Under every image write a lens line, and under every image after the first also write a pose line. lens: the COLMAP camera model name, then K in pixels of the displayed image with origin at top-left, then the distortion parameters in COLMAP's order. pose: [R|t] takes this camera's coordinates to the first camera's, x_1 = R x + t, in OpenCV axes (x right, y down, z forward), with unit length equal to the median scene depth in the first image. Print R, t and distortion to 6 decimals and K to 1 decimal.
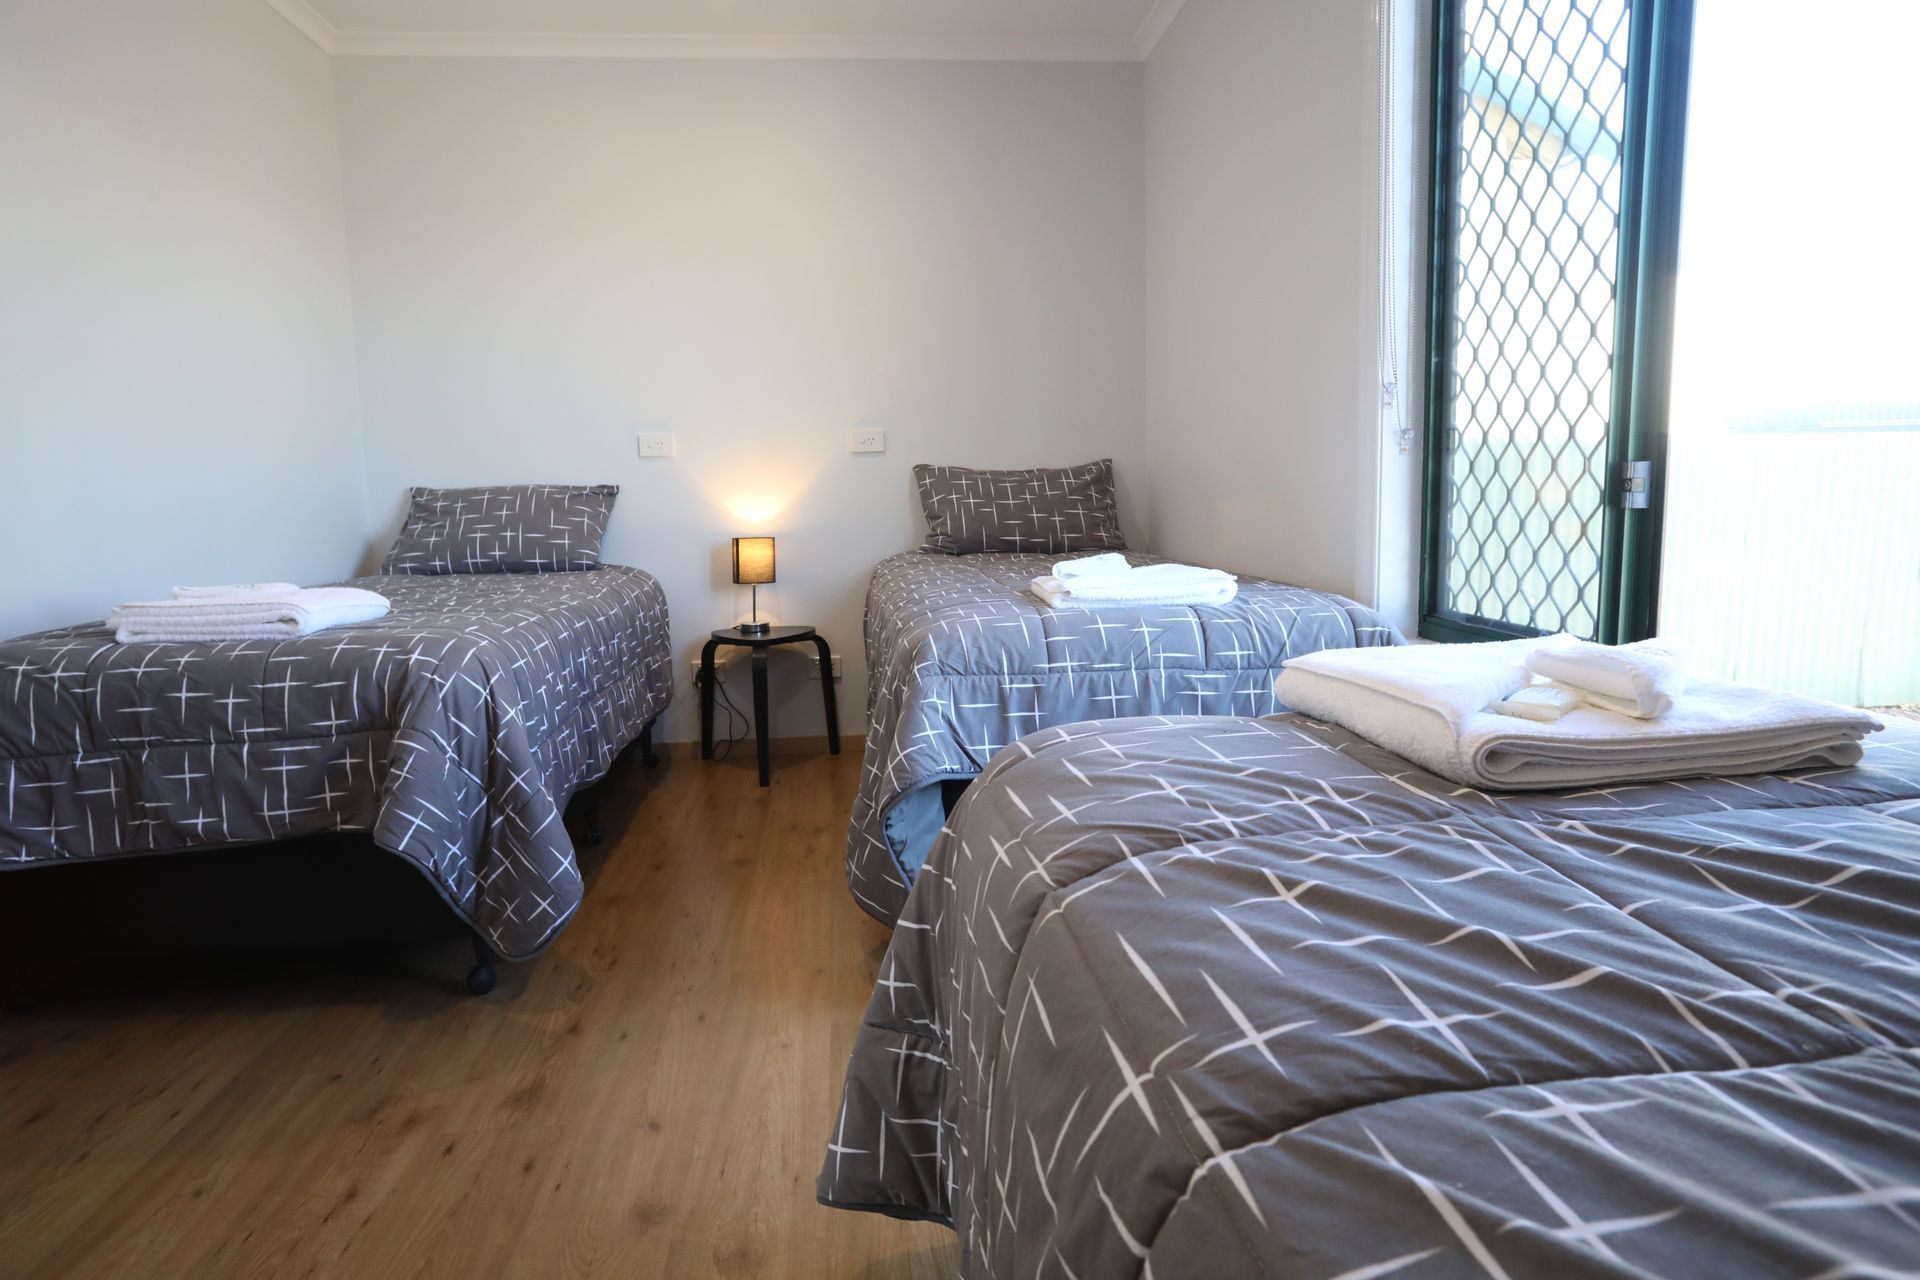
lens RADIAL K [[1122.1, 0, 965.6], [0, 1122.1, 628.2], [0, 0, 1]] dist [-0.001011, 0.004958]
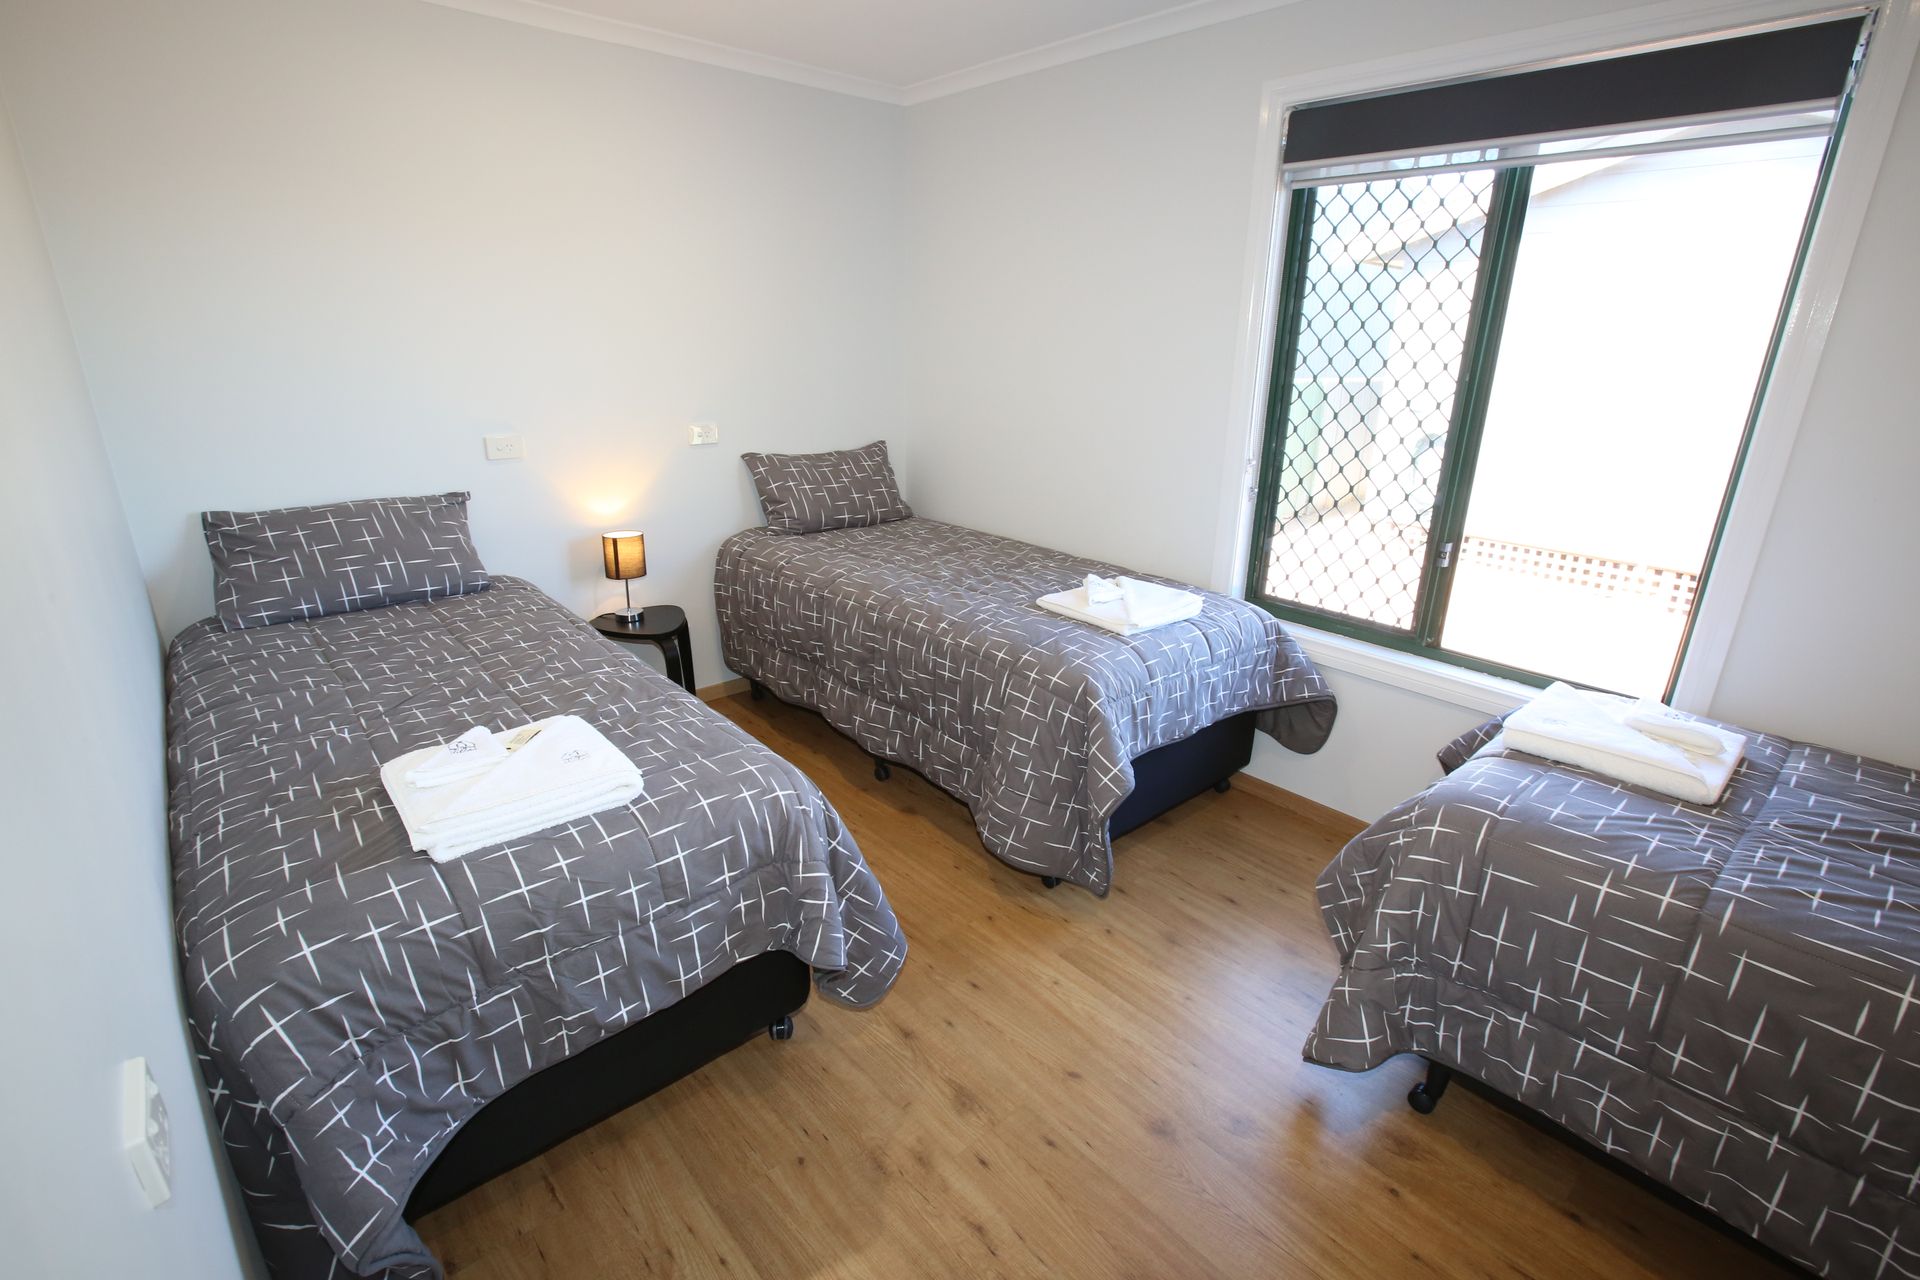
lens RADIAL K [[884.1, 0, 948.9], [0, 884.1, 651.0], [0, 0, 1]] dist [-0.028454, 0.001882]
pose [[0.796574, -0.168079, 0.580705, -0.794290], [0.032684, 0.971142, 0.236253, -0.285181], [-0.603656, -0.169214, 0.779080, 0.268977]]
